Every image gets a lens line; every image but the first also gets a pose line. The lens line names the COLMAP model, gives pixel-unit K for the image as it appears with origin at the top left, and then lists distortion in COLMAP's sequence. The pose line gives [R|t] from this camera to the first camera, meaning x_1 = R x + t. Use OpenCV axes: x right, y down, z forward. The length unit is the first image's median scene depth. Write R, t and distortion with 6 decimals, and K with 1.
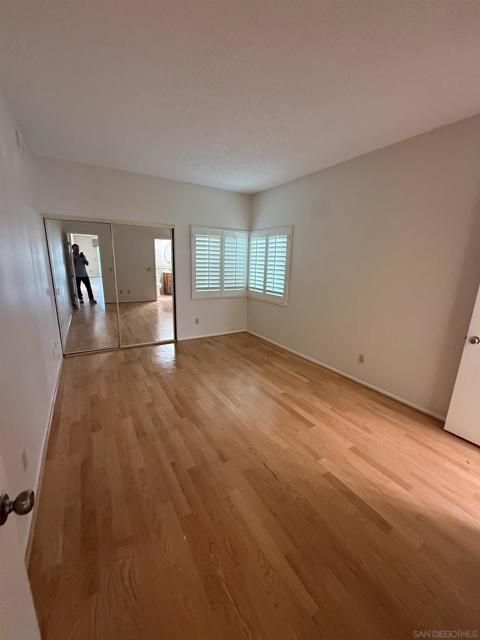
lens RADIAL K [[254.4, 0, 241.1], [0, 254.4, 320.8], [0, 0, 1]] dist [-0.000613, 0.000296]
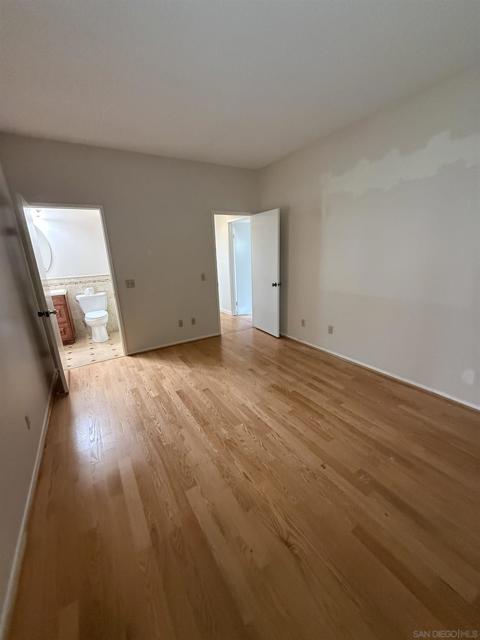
lens RADIAL K [[254.4, 0, 240.8], [0, 254.4, 319.4], [0, 0, 1]] dist [-0.000613, 0.000296]
pose [[-0.999965, 0.007862, -0.002909, -0.002654], [0.005529, 0.879386, 0.476078, -0.387760], [0.006301, 0.476045, -0.879398, 1.720337]]
